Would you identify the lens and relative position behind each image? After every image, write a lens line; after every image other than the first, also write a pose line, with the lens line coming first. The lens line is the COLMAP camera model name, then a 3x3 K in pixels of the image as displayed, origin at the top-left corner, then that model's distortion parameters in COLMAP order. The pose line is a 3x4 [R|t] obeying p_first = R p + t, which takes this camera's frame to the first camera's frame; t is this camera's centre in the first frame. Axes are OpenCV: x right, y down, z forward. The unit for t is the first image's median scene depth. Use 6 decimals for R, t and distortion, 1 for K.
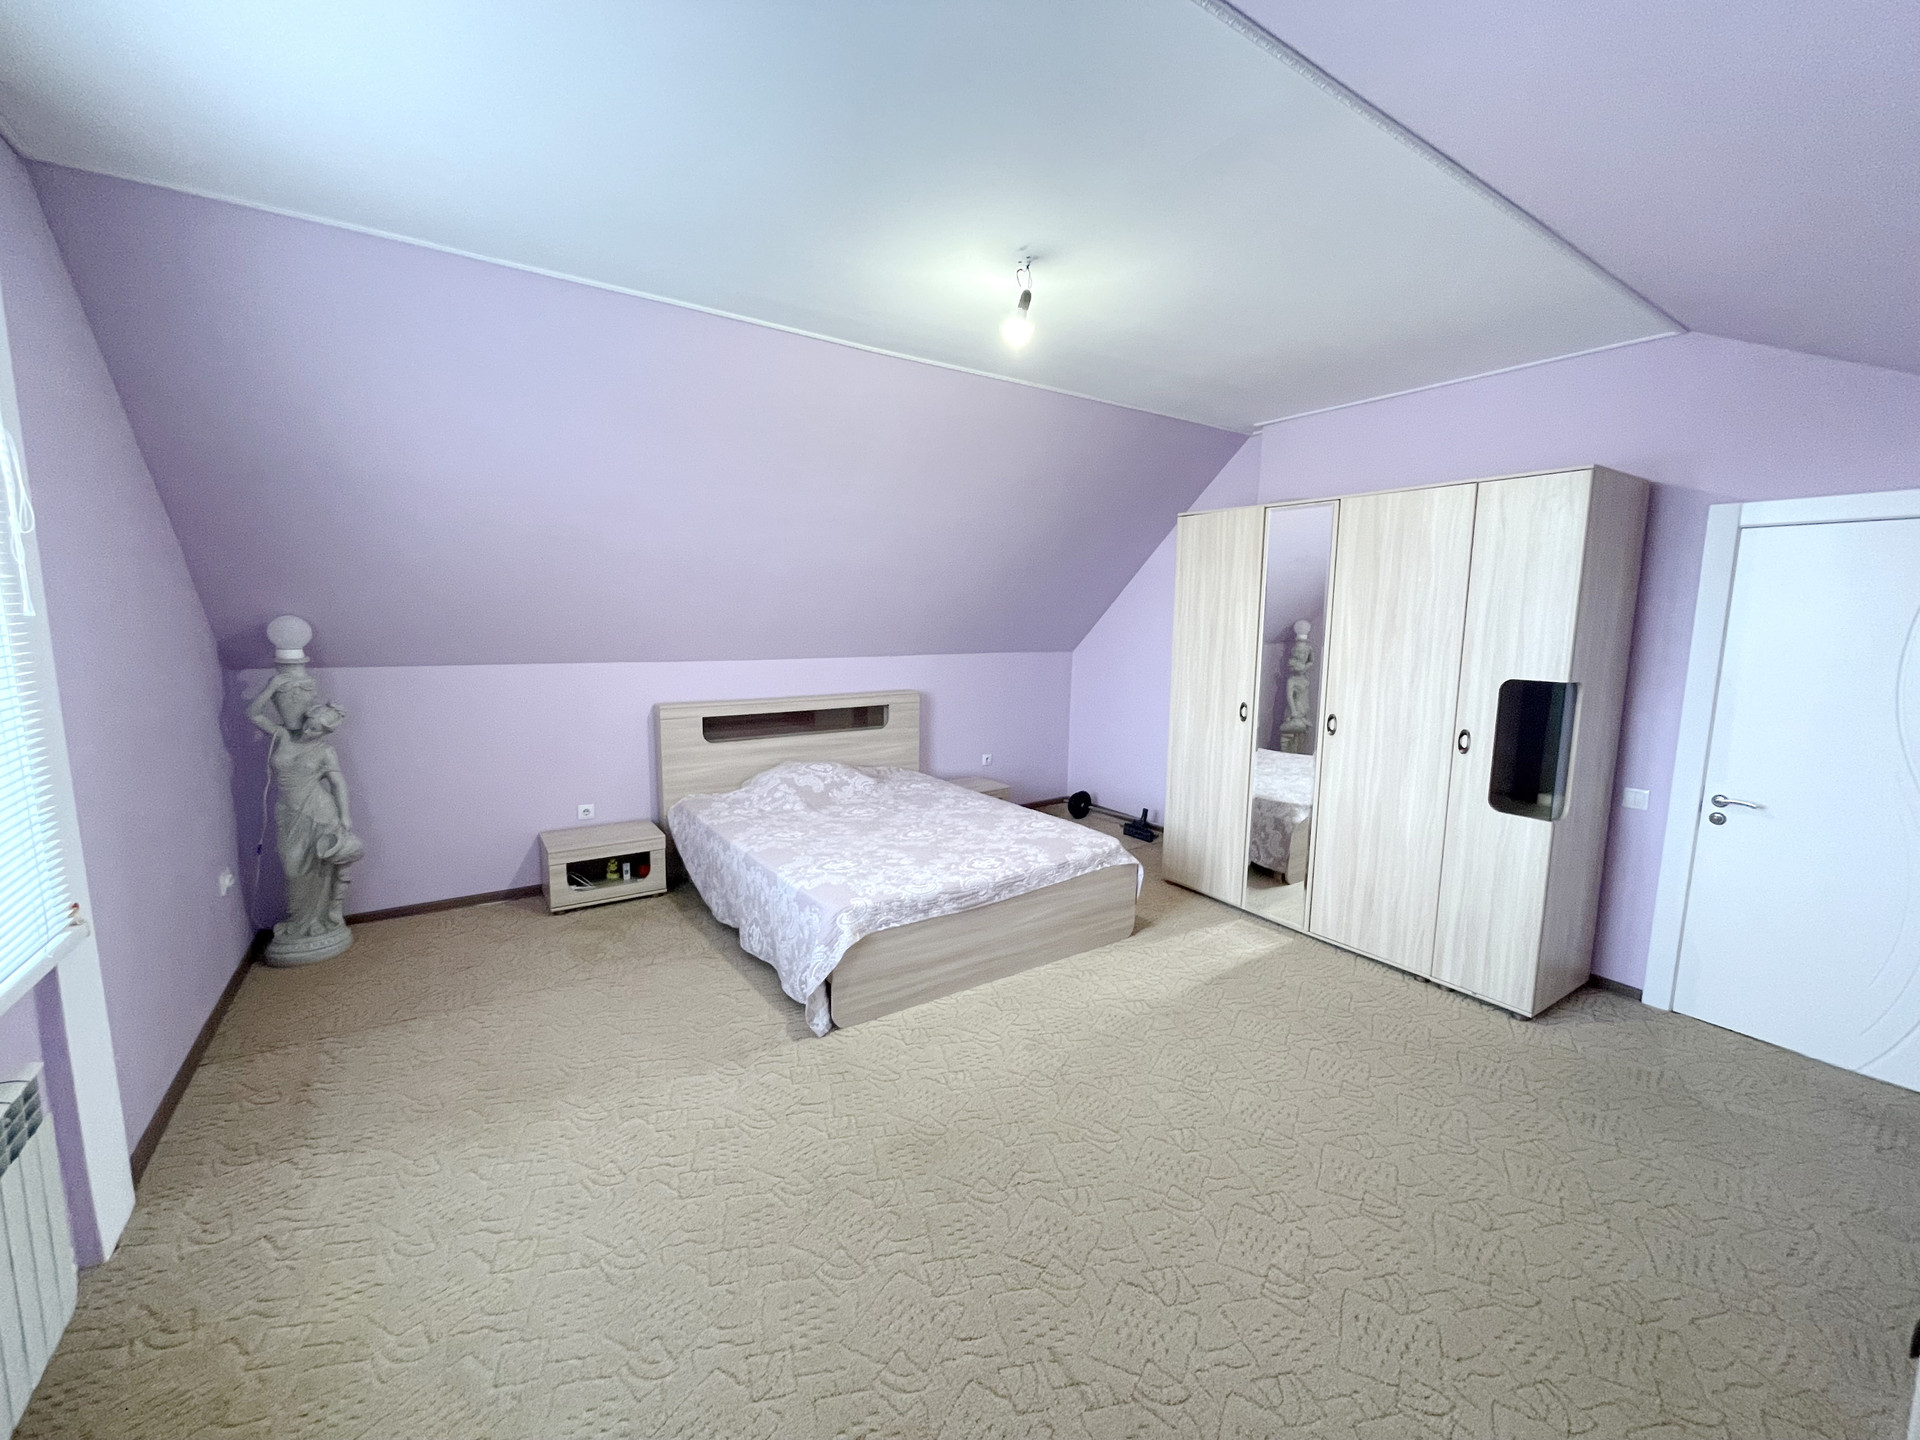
lens RADIAL K [[771.4, 0, 963.1], [0, 771.4, 717.3], [0, 0, 1]] dist [-0.001183, -0.000192]
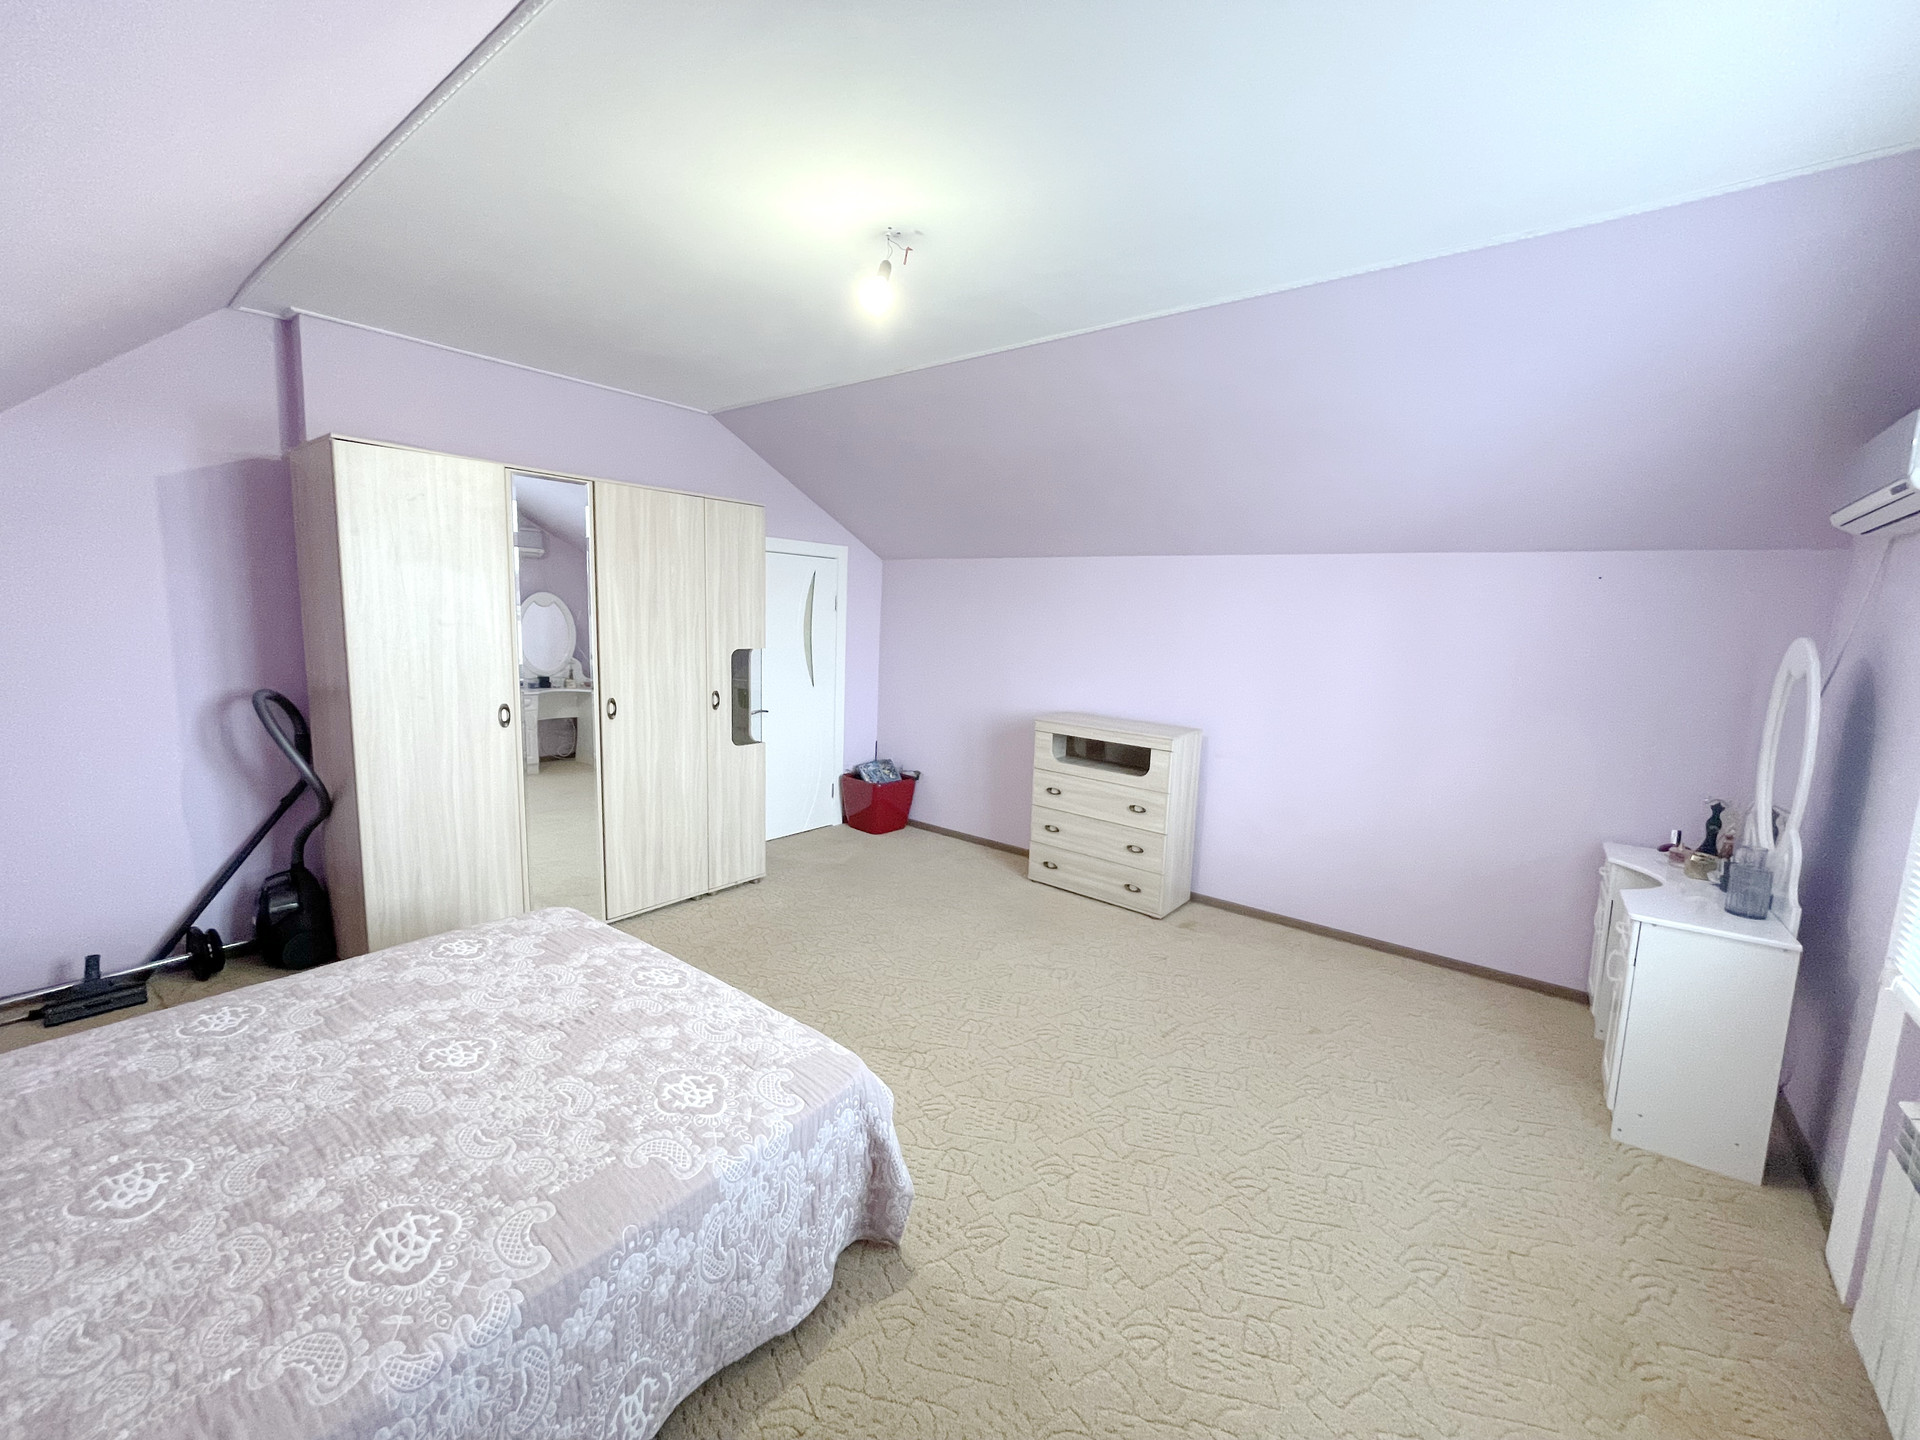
lens RADIAL K [[778.5, 0, 964.4], [0, 778.5, 714.3], [0, 0, 1]] dist [0.000296, -0.000065]
pose [[-0.296325, -0.151440, 0.943005, -0.623827], [0.087255, 0.978928, 0.184628, -0.131684], [-0.951093, 0.136992, -0.276866, 0.858143]]
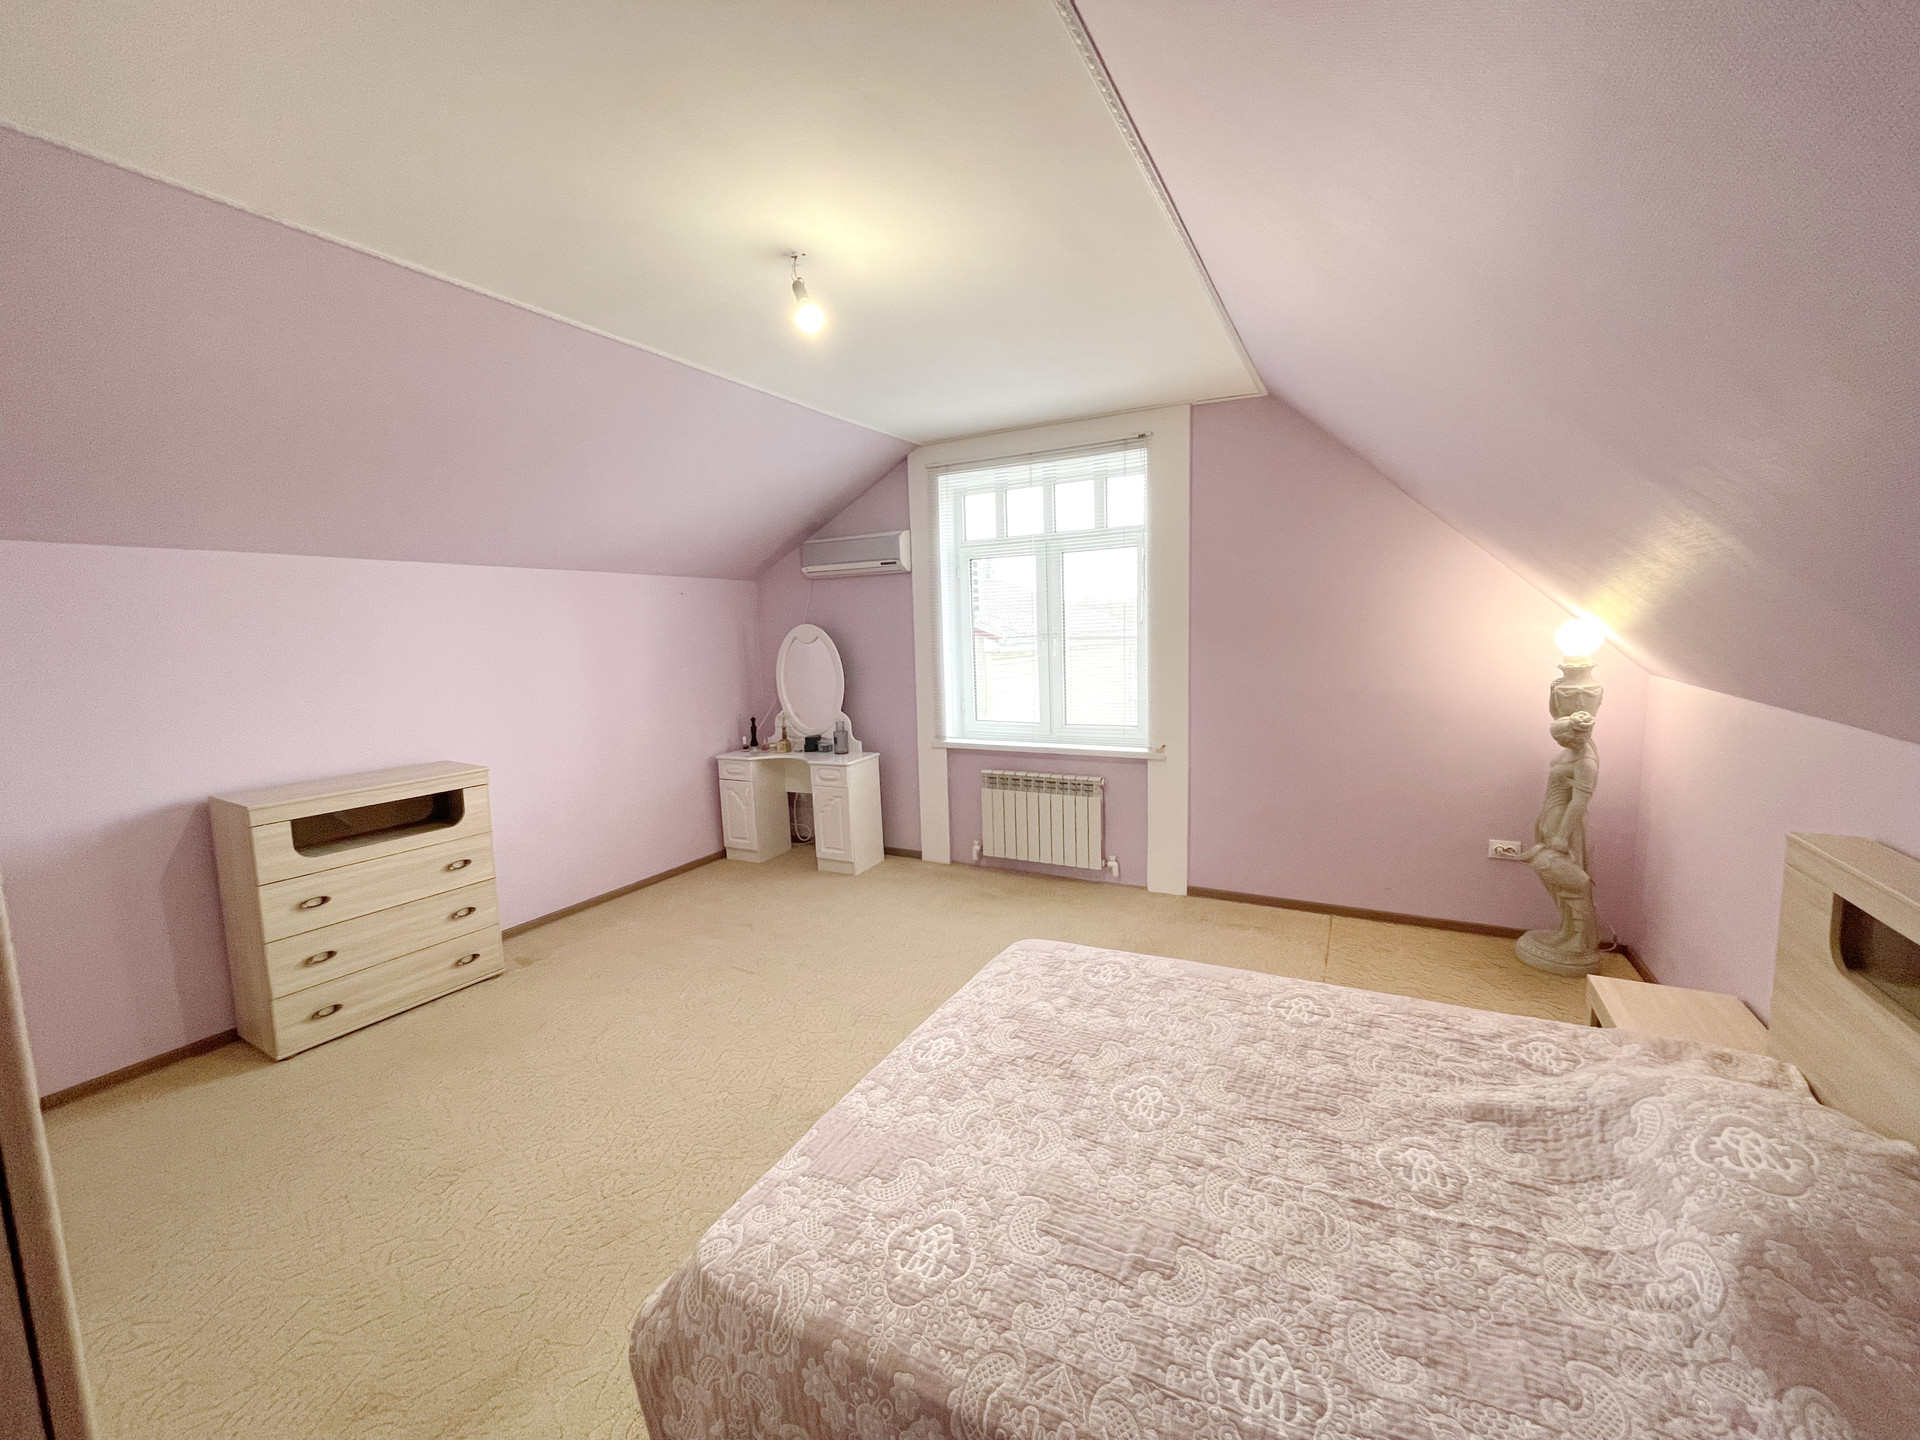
lens RADIAL K [[778.5, 0, 964.4], [0, 778.5, 714.3], [0, 0, 1]] dist [0.000296, -0.000065]
pose [[-0.886395, 0.062176, -0.458736, 0.252707], [-0.048694, 0.972920, 0.225957, -0.185272], [0.460362, 0.222625, -0.859363, 1.387060]]
